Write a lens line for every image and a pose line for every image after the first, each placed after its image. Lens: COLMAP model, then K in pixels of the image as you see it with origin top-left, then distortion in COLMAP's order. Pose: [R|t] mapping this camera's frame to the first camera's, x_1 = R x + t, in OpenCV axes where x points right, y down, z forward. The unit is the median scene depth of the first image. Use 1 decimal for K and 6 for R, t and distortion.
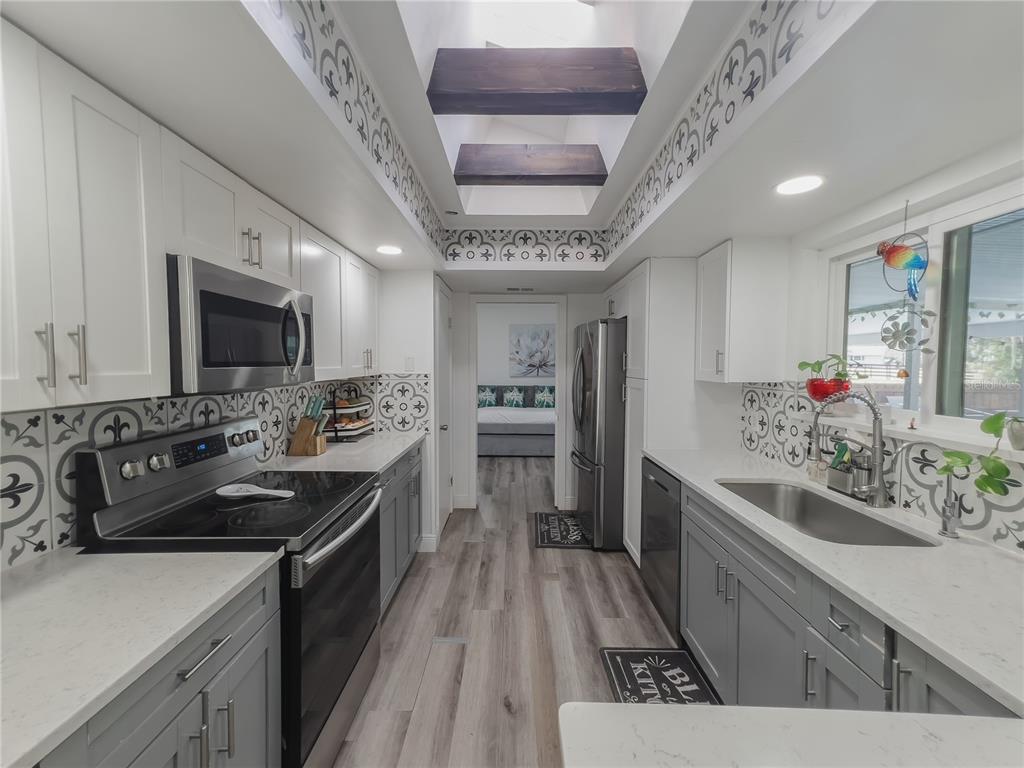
lens RADIAL K [[411.1, 0, 512.0], [0, 411.1, 384.0], [0, 0, 1]] dist [0.017141, -0.000005]
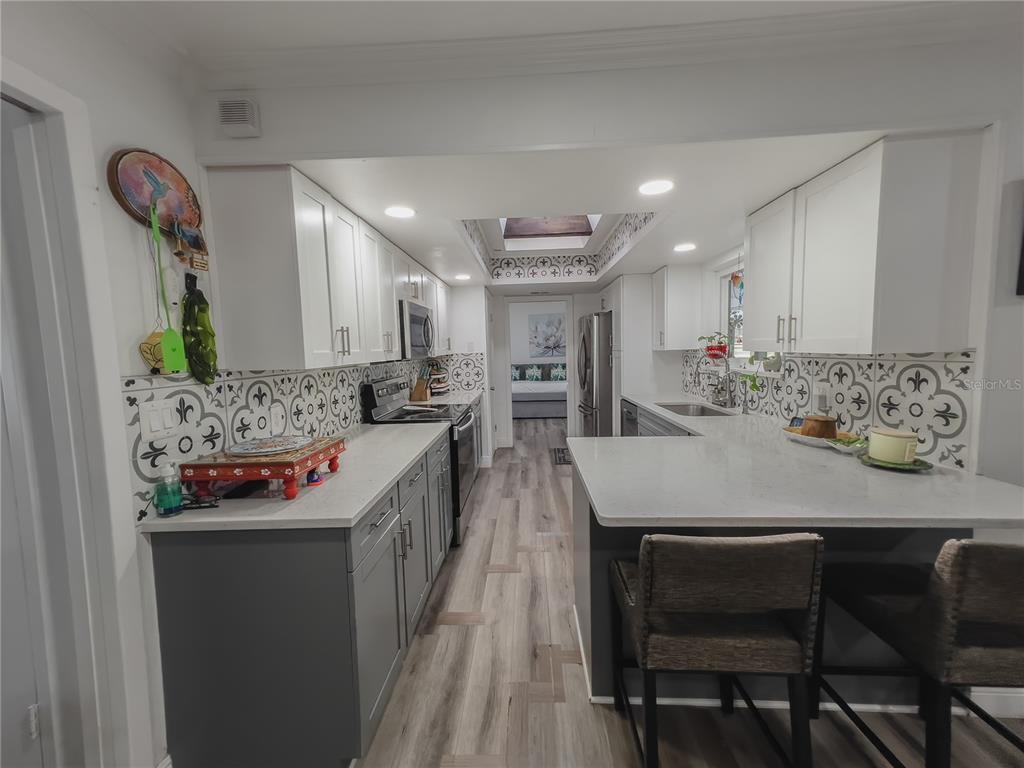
lens RADIAL K [[411.1, 0, 512.0], [0, 411.1, 384.0], [0, 0, 1]] dist [0.017141, -0.000005]
pose [[0.999089, -0.028782, -0.031514, -0.050527], [0.029834, 0.998996, 0.033434, 0.045280], [0.030520, -0.034344, 0.998944, -0.550904]]
